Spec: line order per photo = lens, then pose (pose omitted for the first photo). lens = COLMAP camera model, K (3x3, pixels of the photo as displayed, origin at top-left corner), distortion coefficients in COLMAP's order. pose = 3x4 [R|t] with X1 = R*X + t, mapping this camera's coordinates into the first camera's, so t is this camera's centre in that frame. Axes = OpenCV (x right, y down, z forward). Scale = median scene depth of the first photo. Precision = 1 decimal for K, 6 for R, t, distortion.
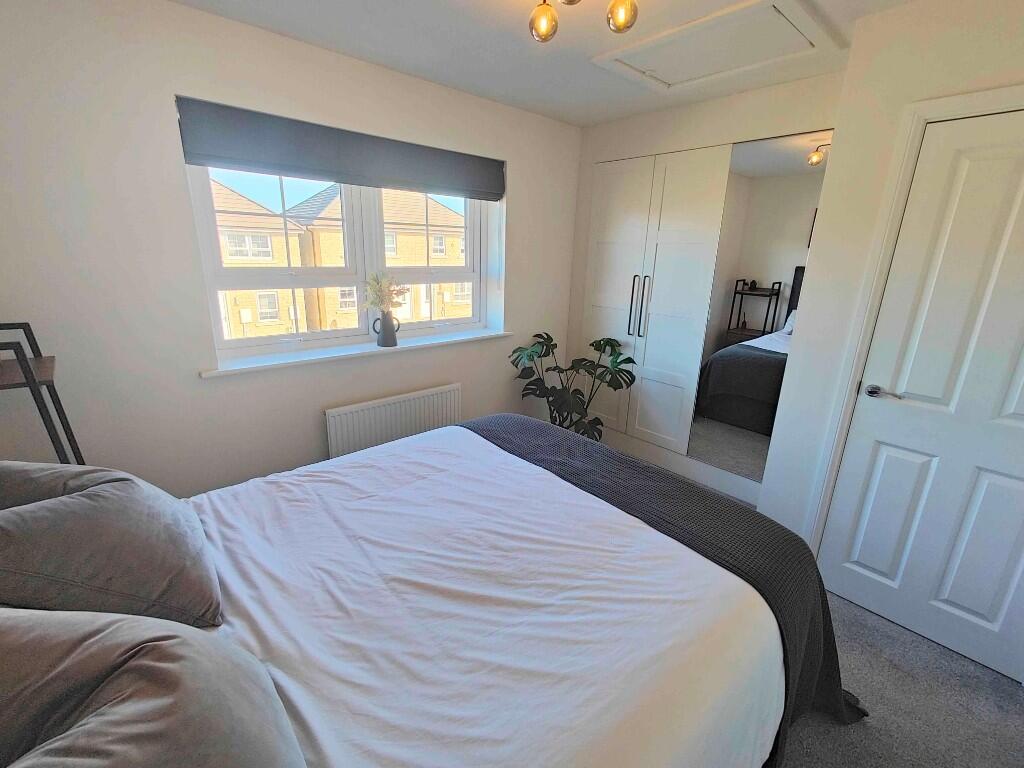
lens RADIAL K [[452.9, 0, 510.9], [0, 452.9, 378.9], [0, 0, 1]] dist [0.012471, -0.000983]
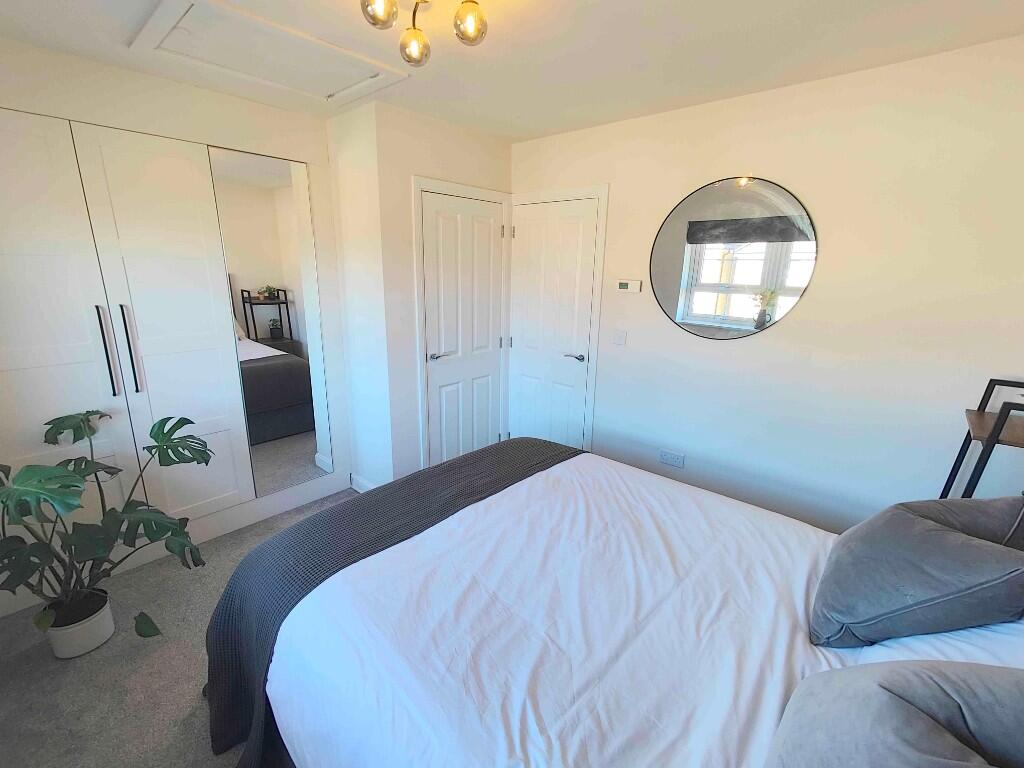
lens RADIAL K [[452.9, 0, 510.9], [0, 452.9, 378.9], [0, 0, 1]] dist [0.012471, -0.000983]
pose [[-0.109915, -0.274451, 0.955299, -0.810864], [0.253955, 0.921466, 0.293951, -0.323075], [-0.960950, 0.274912, -0.031584, 0.896077]]
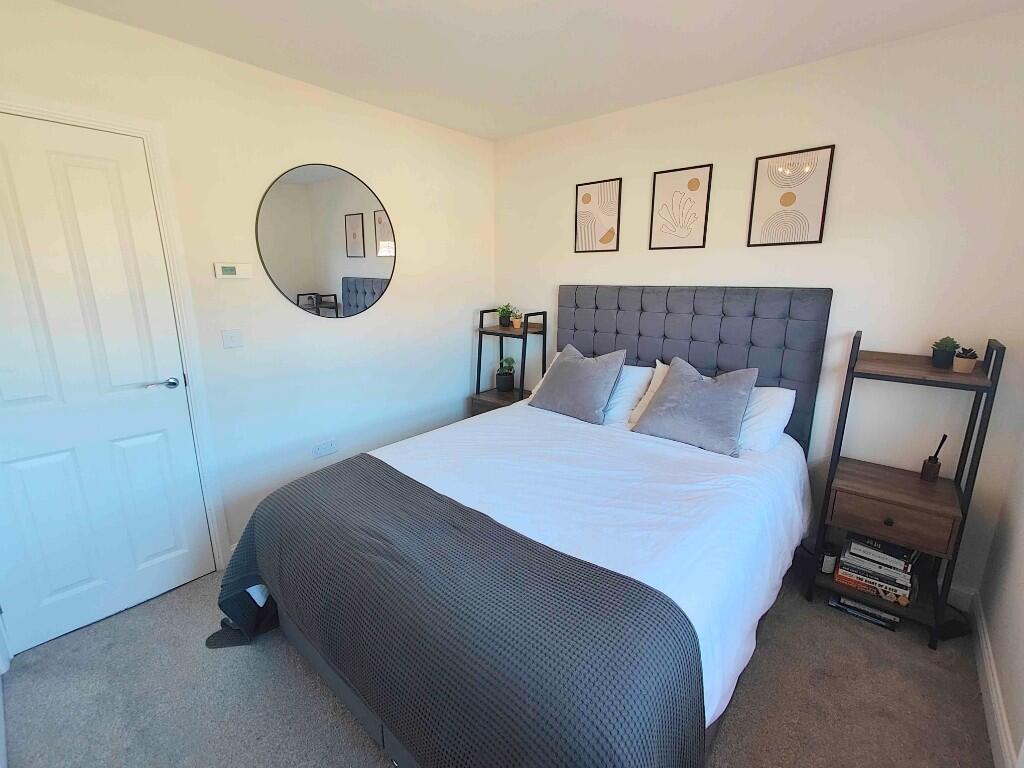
lens RADIAL K [[446.4, 0, 514.3], [0, 446.4, 380.2], [0, 0, 1]] dist [-0.000611, -0.000038]
pose [[-0.990456, -0.000822, -0.137828, 0.144021], [-0.066939, 0.876999, 0.475807, -0.424164], [0.120484, 0.480492, -0.868684, 1.662712]]
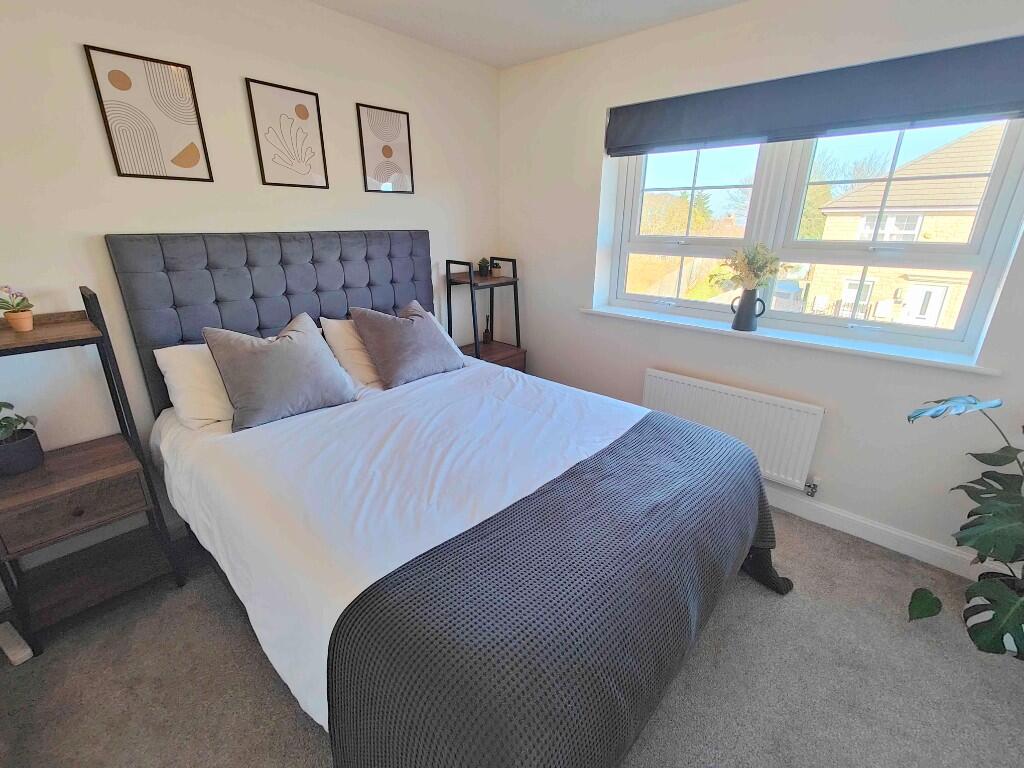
lens RADIAL K [[452.9, 0, 510.9], [0, 452.9, 378.9], [0, 0, 1]] dist [0.012471, -0.000983]
pose [[0.103023, 0.305660, -0.946551, 0.873999], [-0.281031, 0.921787, 0.267076, -0.150993], [0.954153, 0.238495, 0.180865, 0.710865]]
